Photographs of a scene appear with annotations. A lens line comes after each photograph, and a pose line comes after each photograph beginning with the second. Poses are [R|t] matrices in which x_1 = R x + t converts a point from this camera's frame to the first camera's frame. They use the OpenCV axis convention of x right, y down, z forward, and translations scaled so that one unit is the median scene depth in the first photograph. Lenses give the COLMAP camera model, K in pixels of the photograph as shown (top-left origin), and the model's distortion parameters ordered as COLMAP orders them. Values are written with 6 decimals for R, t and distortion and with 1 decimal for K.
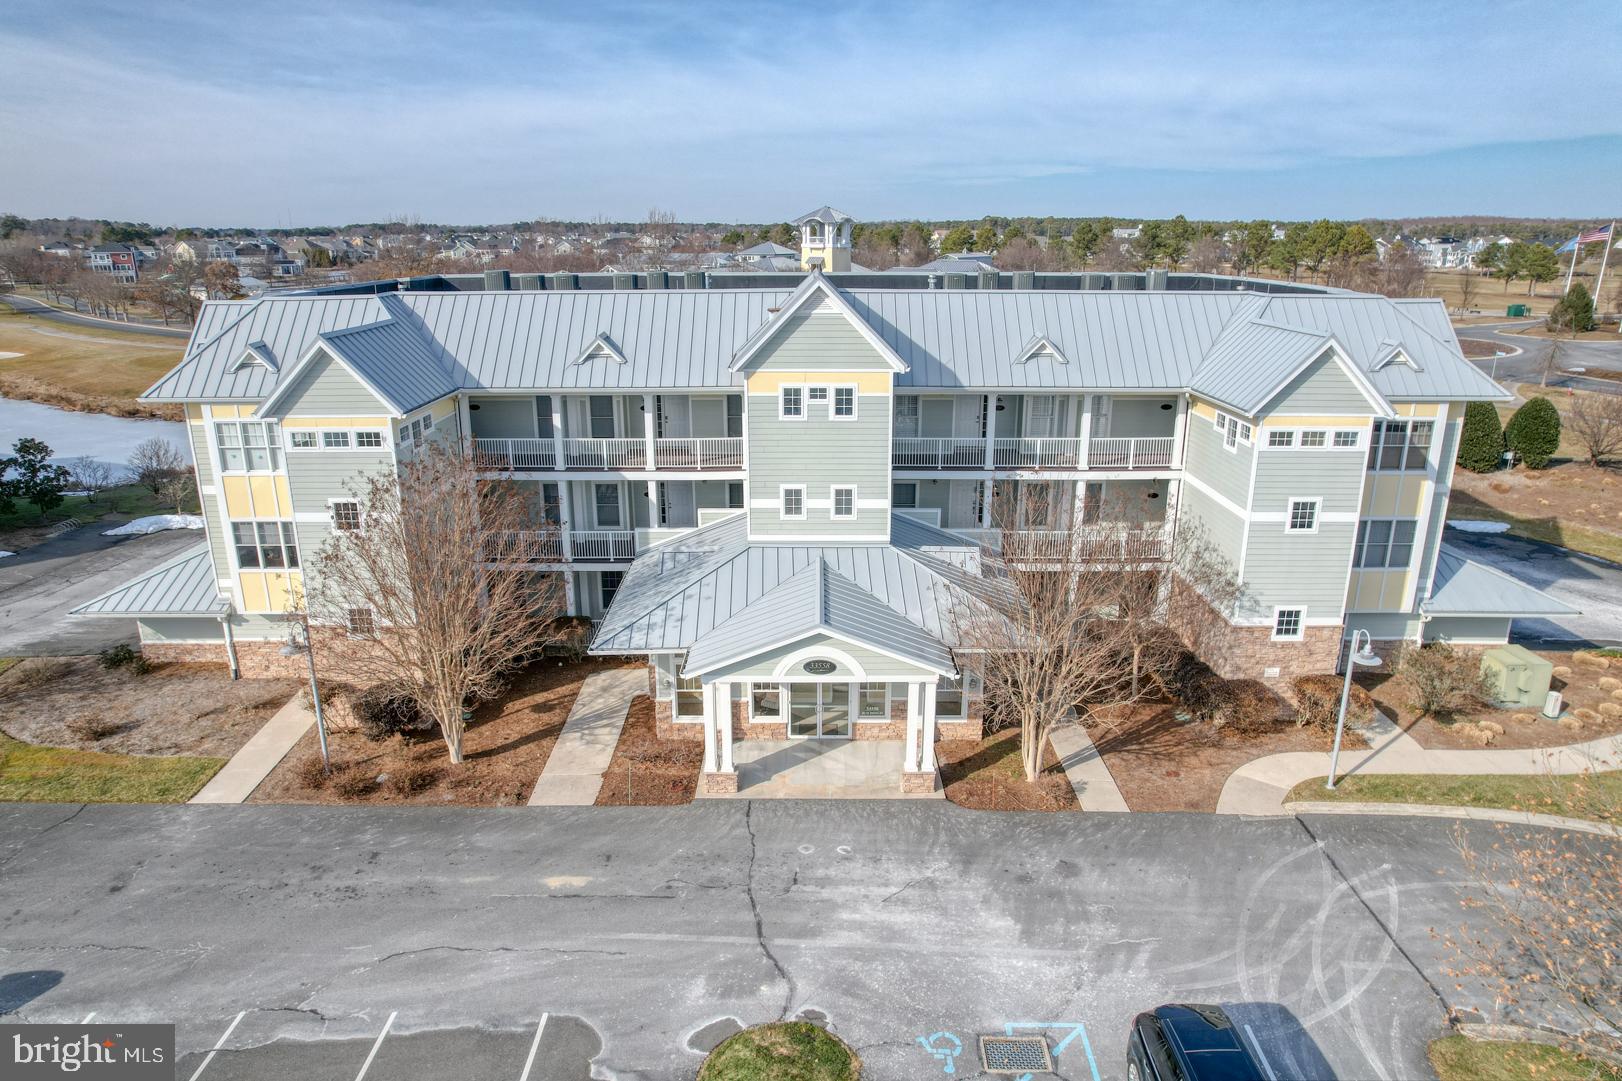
lens RADIAL K [[1041.5, 0, 809.1], [0, 1041.5, 535.9], [0, 0, 1]] dist [-0.071649, 0.056151]
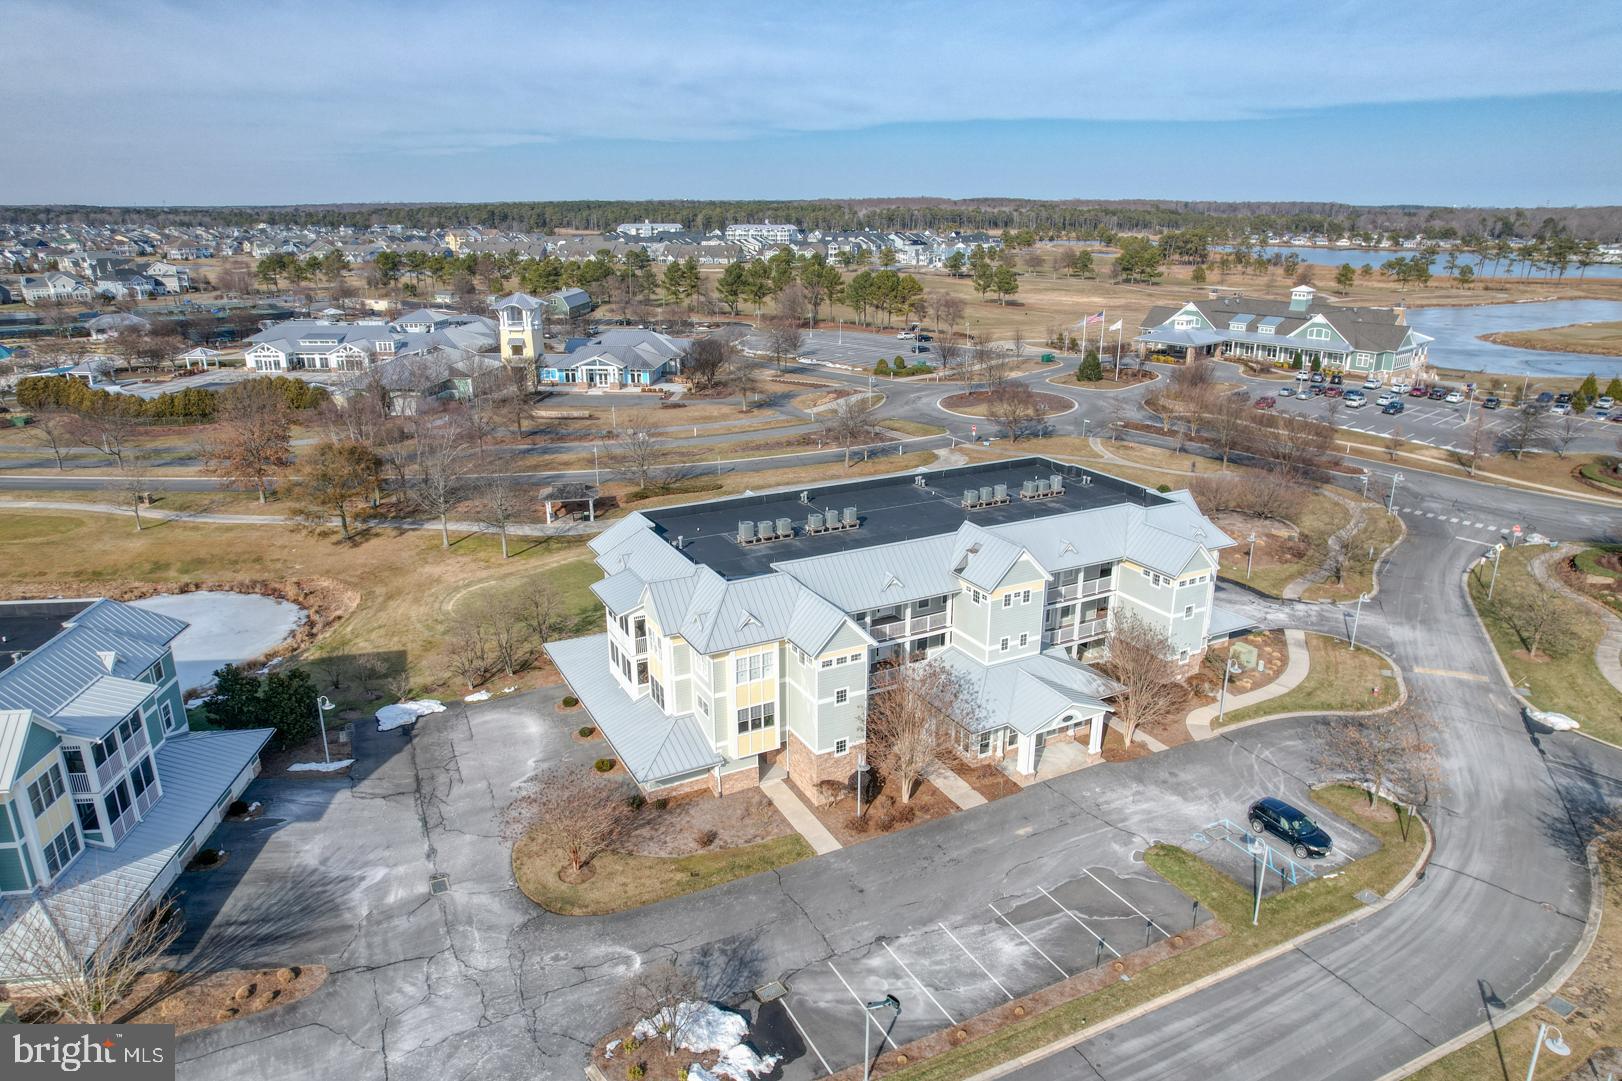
lens RADIAL K [[1041.5, 0, 810.9], [0, 1041.5, 554.8], [0, 0, 1]] dist [-0.071649, 0.056151]
pose [[0.886016, -0.148593, 0.439199, -1.262403], [0.130951, 0.988887, 0.070394, -0.411987], [-0.444778, -0.004857, 0.895628, -0.718496]]
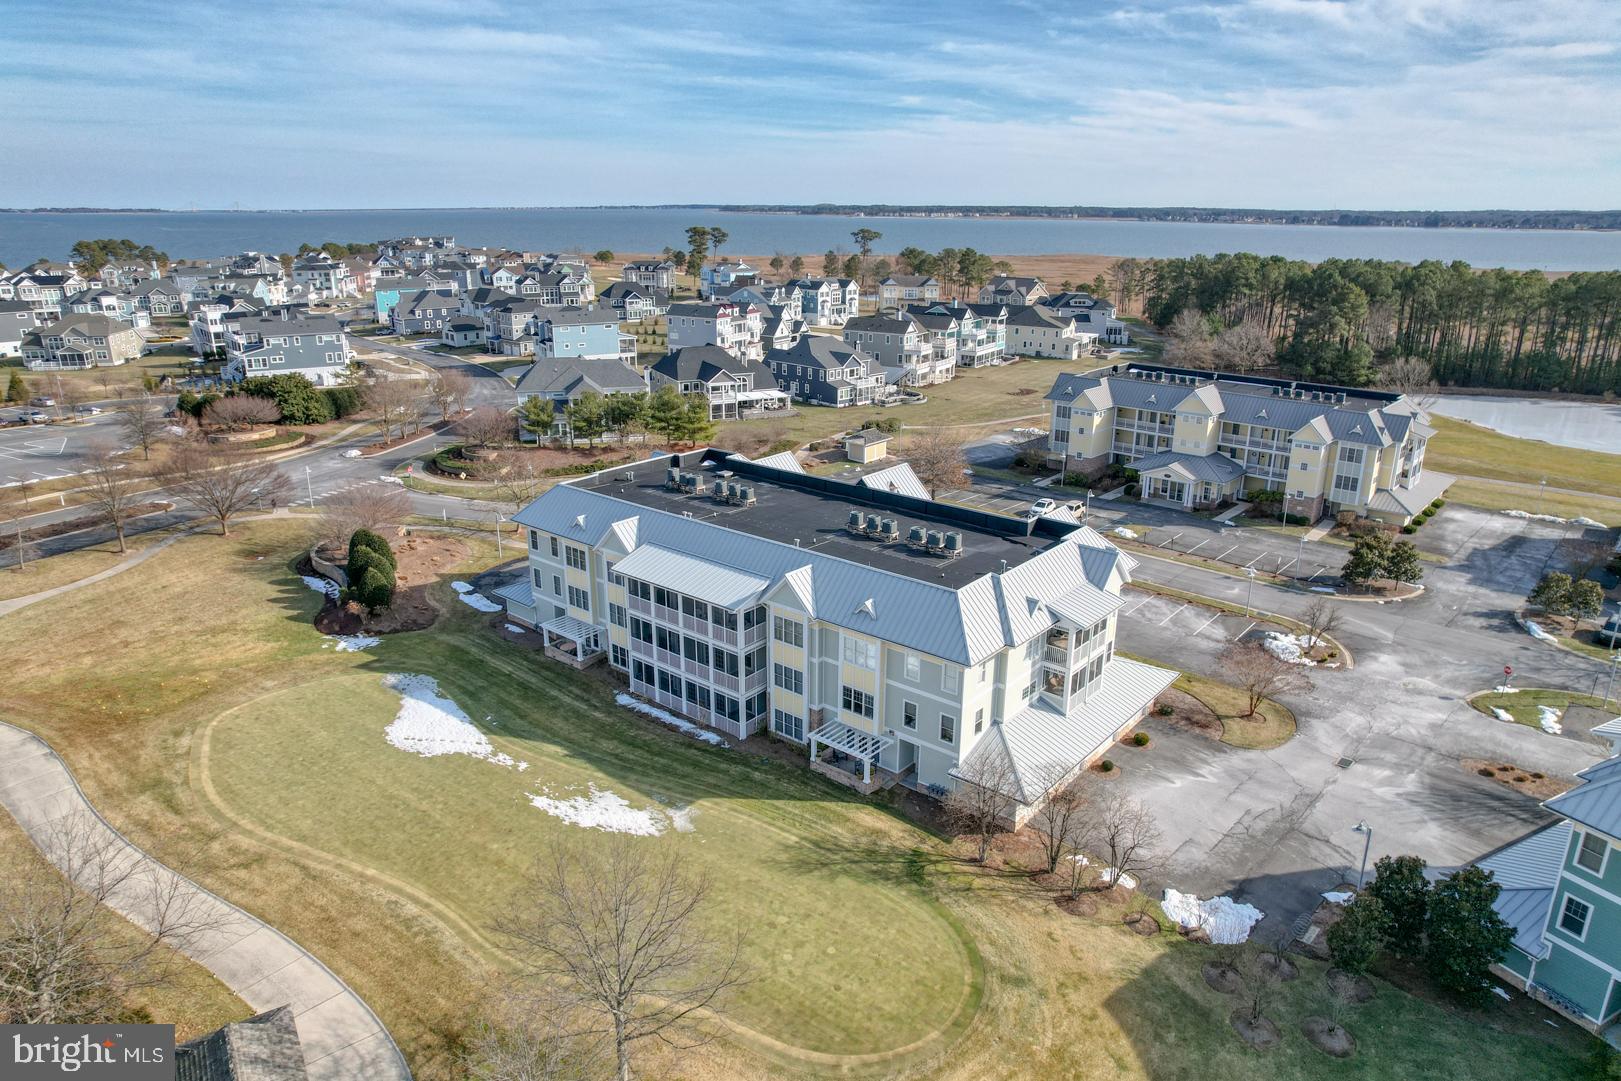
lens RADIAL K [[1040.8, 0, 799.4], [0, 1040.8, 600.4], [0, 0, 1]] dist [-0.071649, 0.056151]
pose [[-0.764068, -0.231128, 0.602312, -1.474132], [0.181787, 0.818655, 0.544755, -1.449532], [-0.618994, 0.525723, -0.583492, 2.845218]]
